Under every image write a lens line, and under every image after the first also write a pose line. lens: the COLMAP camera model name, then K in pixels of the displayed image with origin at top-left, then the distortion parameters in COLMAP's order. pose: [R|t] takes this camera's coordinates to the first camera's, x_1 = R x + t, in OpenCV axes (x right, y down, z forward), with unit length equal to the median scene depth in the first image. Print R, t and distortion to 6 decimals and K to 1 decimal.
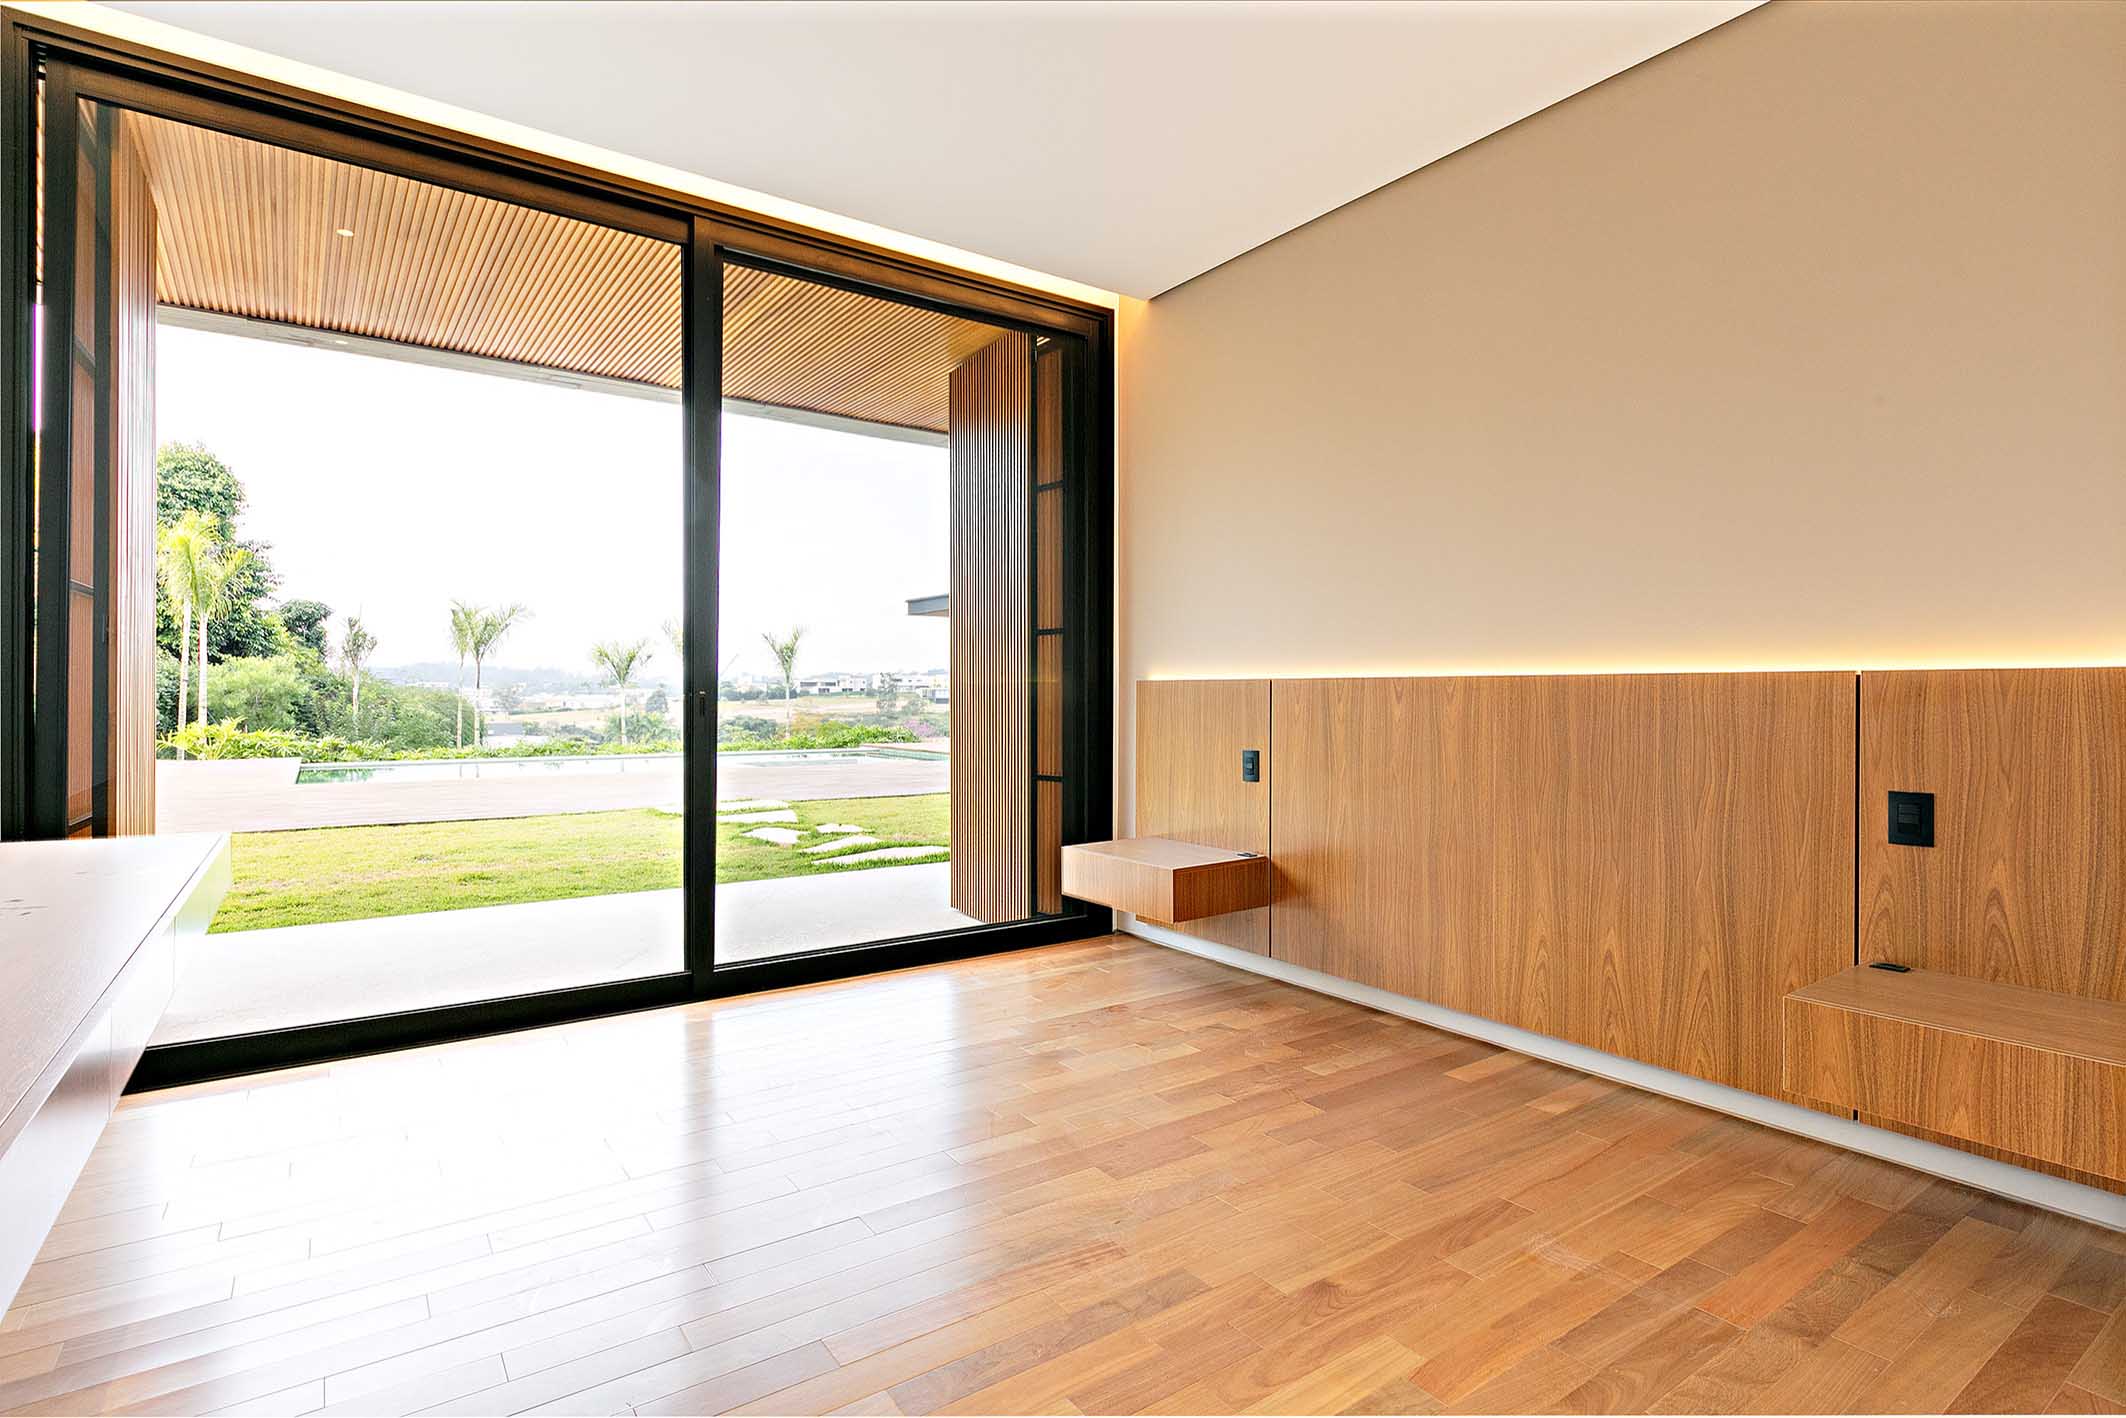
lens RADIAL K [[1061.7, 0, 1063.0], [0, 1061.7, 709.0], [0, 0, 1]] dist [-0.022468, 0.000132]
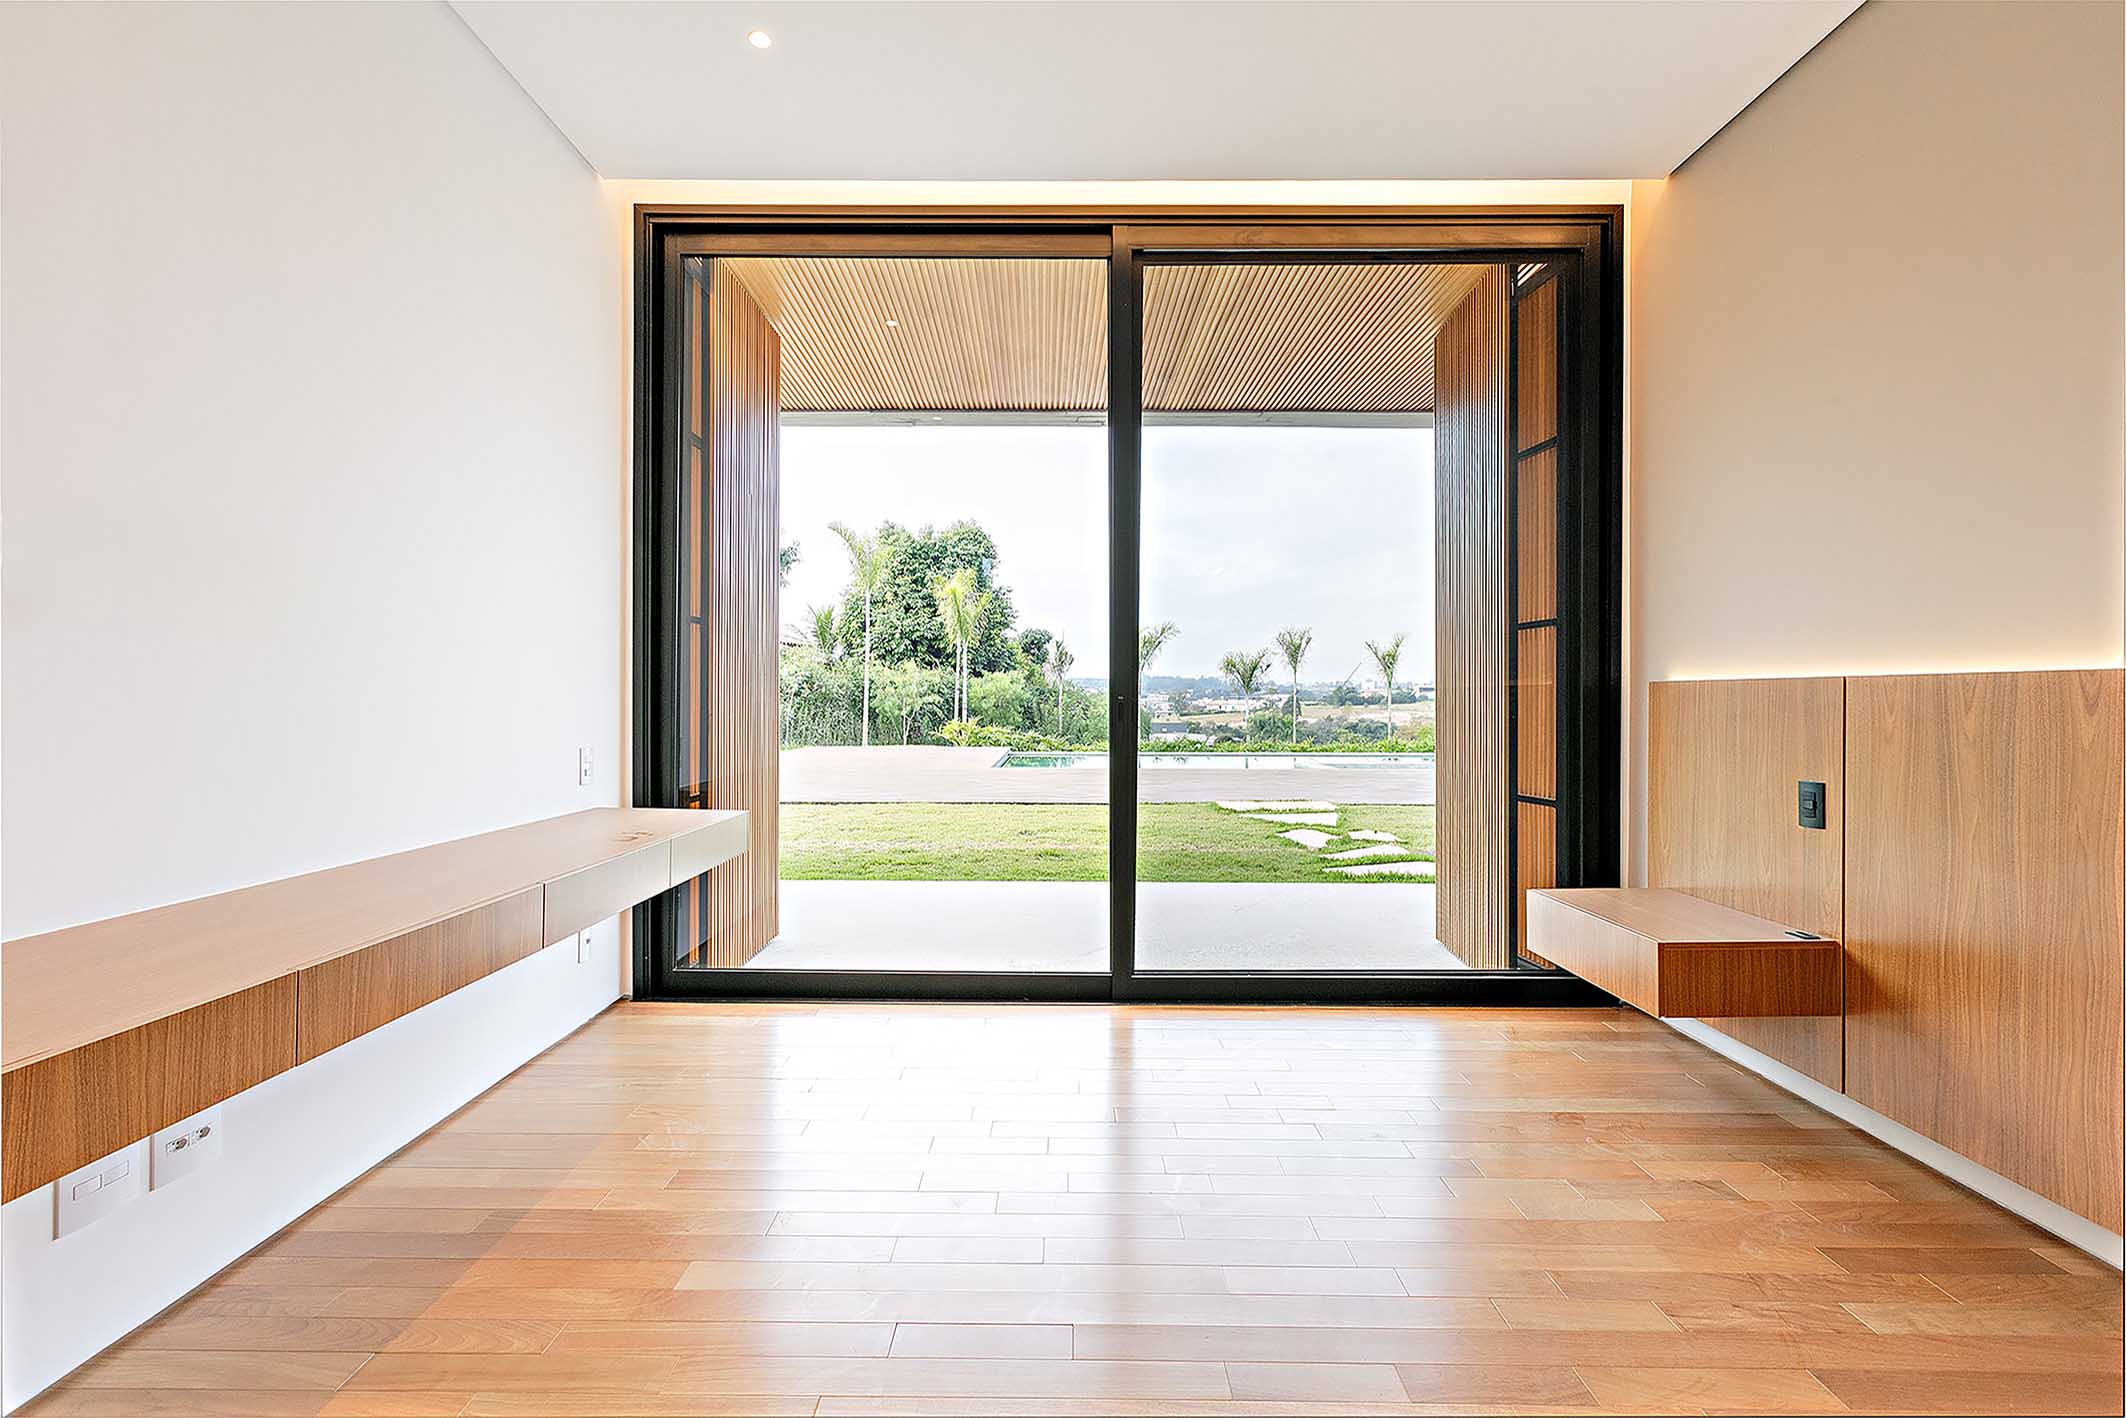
lens RADIAL K [[960.3, 0, 1063.0], [0, 960.3, 709.0], [0, 0, 1]] dist [0.001334, -0.001625]
pose [[0.815704, 0.004663, -0.578451, 0.118620], [-0.006642, 0.999977, -0.001305, -0.003213], [0.578432, 0.004906, 0.815716, 0.184066]]
